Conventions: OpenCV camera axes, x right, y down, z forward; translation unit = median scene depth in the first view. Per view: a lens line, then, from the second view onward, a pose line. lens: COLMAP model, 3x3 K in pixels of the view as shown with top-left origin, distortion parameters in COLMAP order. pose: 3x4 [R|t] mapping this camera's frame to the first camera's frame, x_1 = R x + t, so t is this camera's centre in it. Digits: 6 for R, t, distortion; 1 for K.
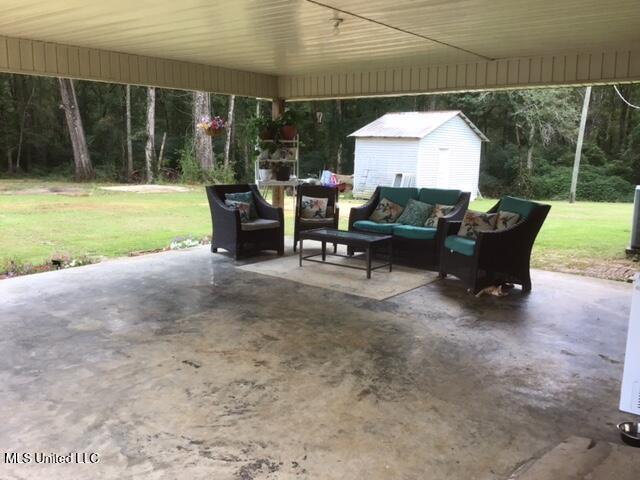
lens RADIAL K [[576.4, 0, 322.2], [0, 576.4, 240.2], [0, 0, 1]] dist [0.121754, -0.223249]
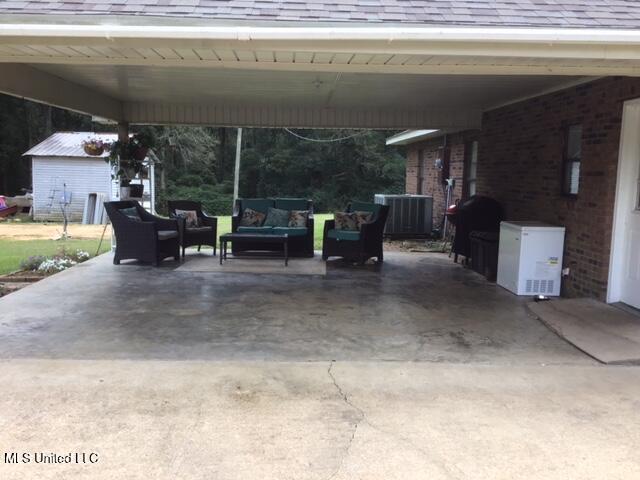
lens RADIAL K [[576.4, 0, 322.2], [0, 576.4, 240.2], [0, 0, 1]] dist [0.121754, -0.223249]
pose [[0.774178, -0.074450, 0.628574, -0.518641], [0.097165, 0.995267, -0.001790, 0.014054], [-0.625465, 0.062462, 0.777748, -0.071239]]
